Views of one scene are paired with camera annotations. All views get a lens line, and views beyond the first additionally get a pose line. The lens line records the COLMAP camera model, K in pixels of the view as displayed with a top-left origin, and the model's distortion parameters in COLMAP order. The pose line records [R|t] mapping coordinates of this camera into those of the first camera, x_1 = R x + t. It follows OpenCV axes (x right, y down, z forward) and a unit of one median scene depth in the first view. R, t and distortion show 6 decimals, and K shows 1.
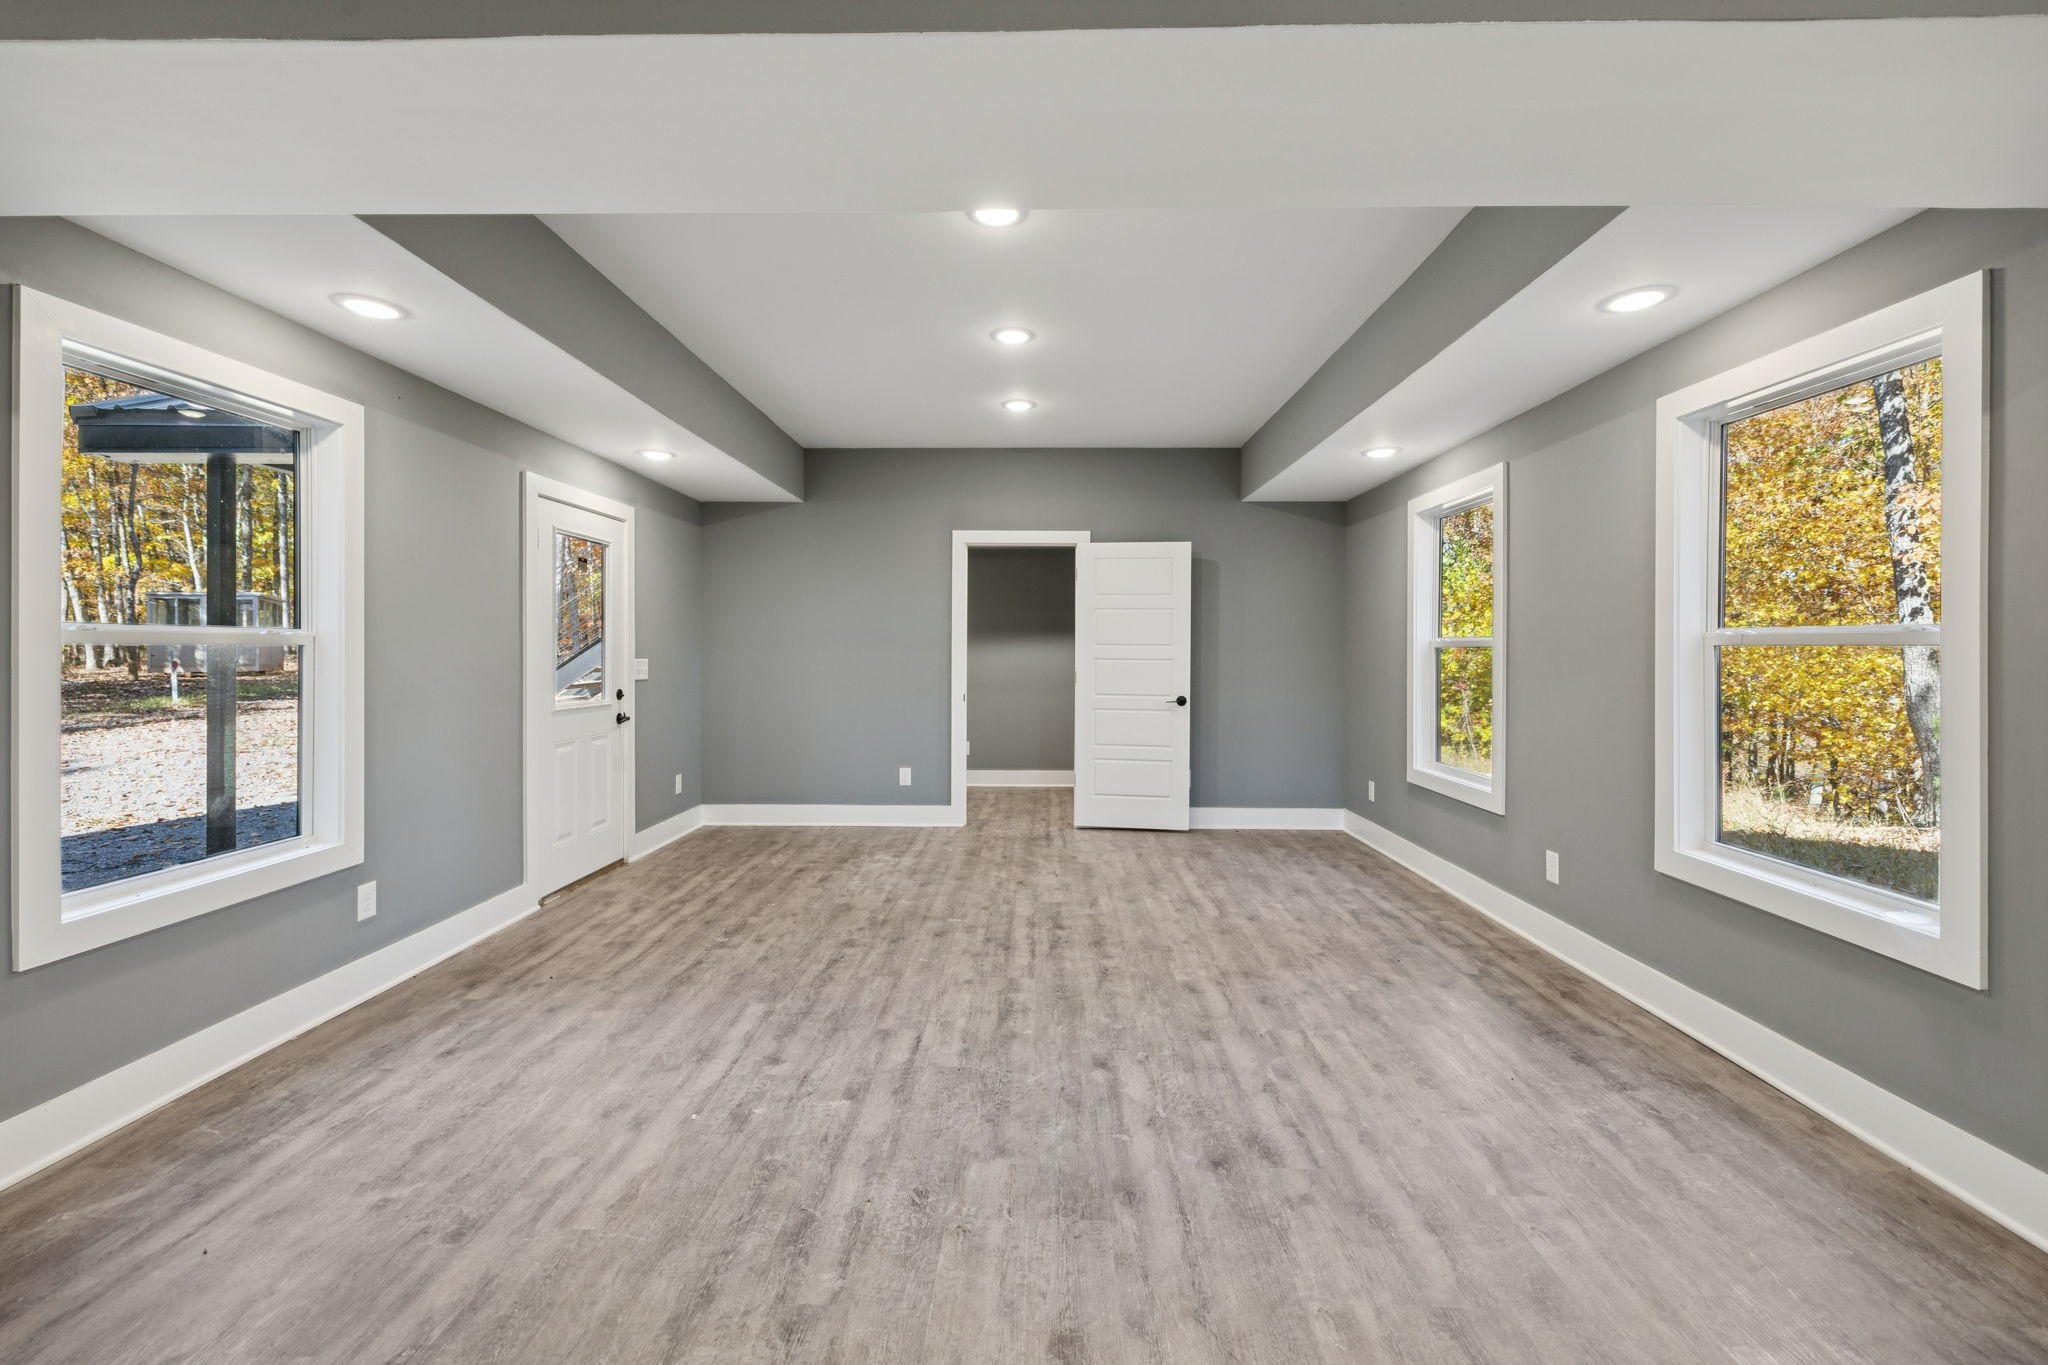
lens RADIAL K [[852.4, 0, 1035.8], [0, 852.4, 650.3], [0, 0, 1]] dist [0.002119, -0.000174]
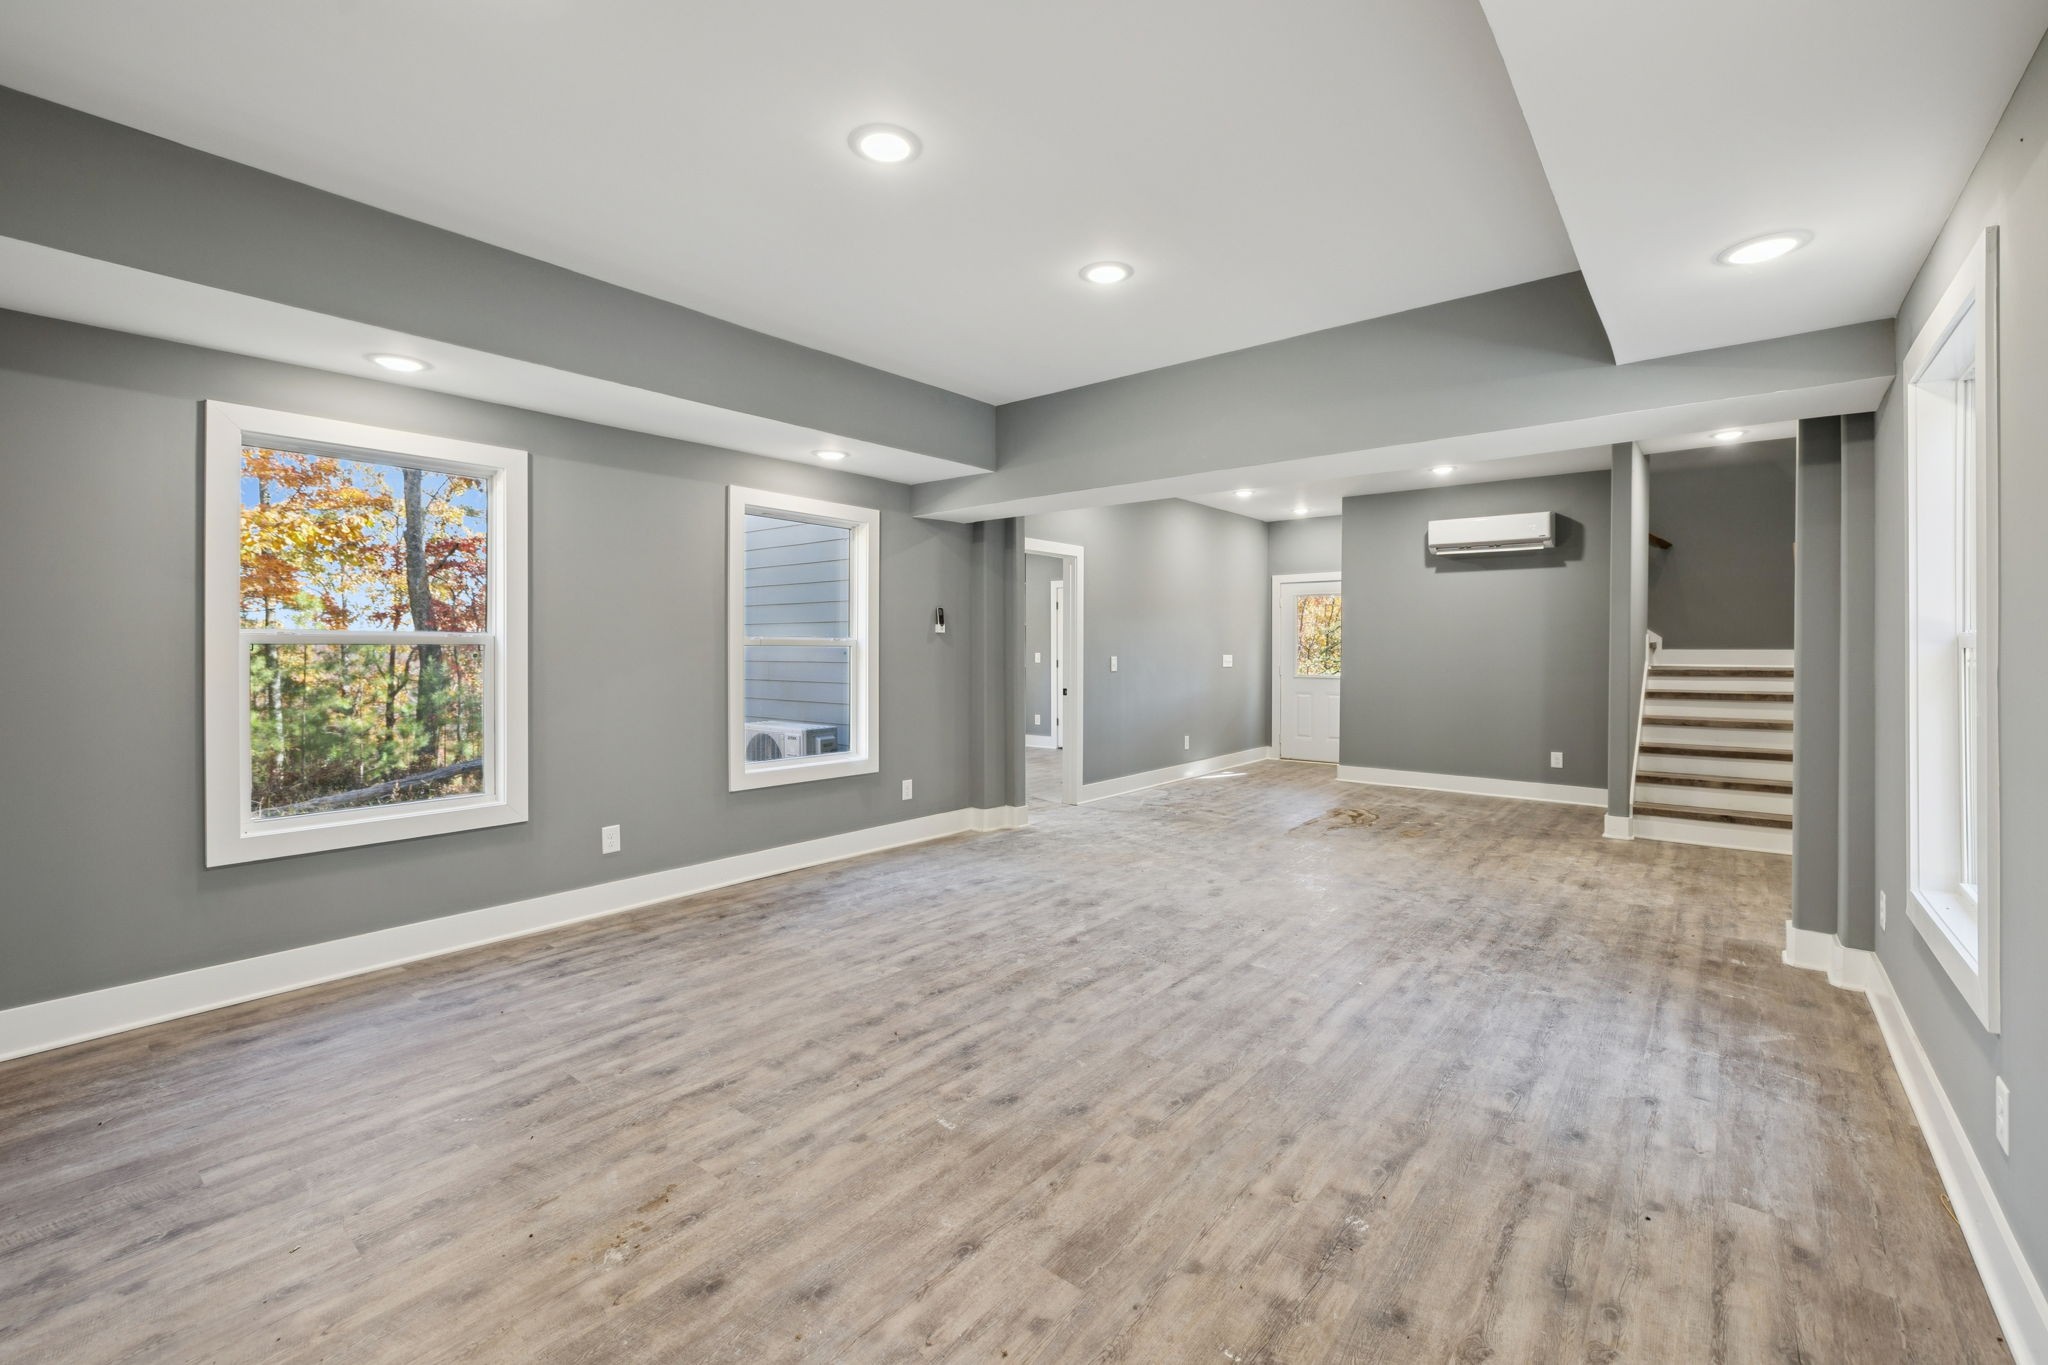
lens RADIAL K [[866.0, 0, 1021.7], [0, 866.0, 646.1], [0, 0, 1]] dist [0.000741, 0.000671]
pose [[-0.776244, -0.002921, 0.630426, -0.659901], [-0.003766, 0.999993, -0.000003, -0.005733], [-0.630421, -0.002377, -0.776250, 1.876718]]
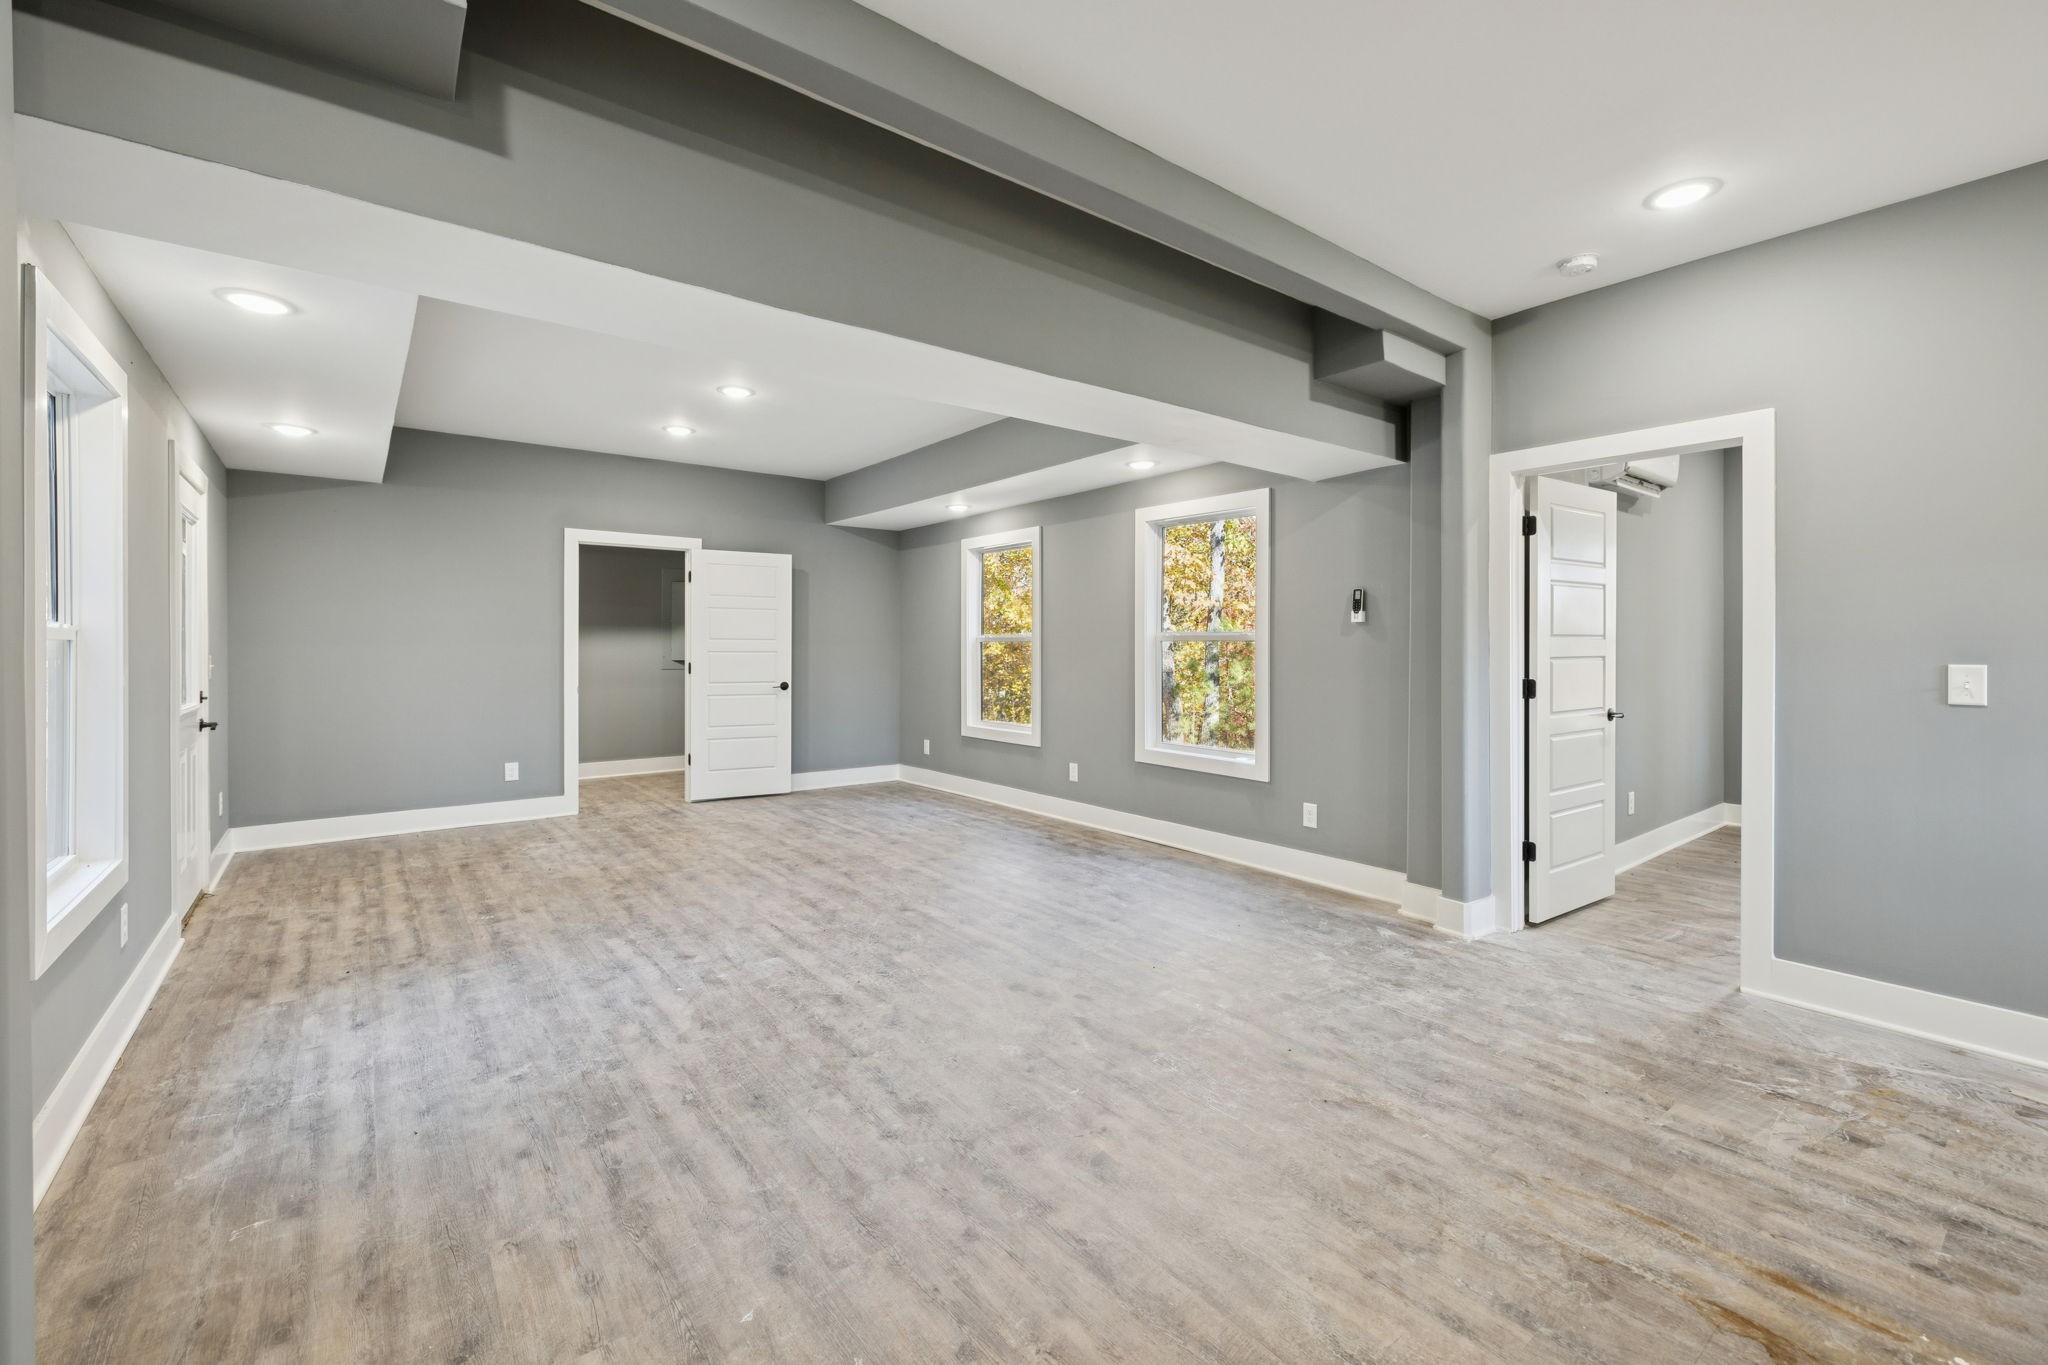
lens RADIAL K [[844.5, 0, 1031.8], [0, 844.5, 646.2], [0, 0, 1]] dist [0.002948, 0.000681]
pose [[0.778533, -0.003234, 0.627595, -0.613759], [0.001312, 0.999993, 0.003526, -0.001431], [-0.627602, -0.001921, 0.778532, -0.300469]]
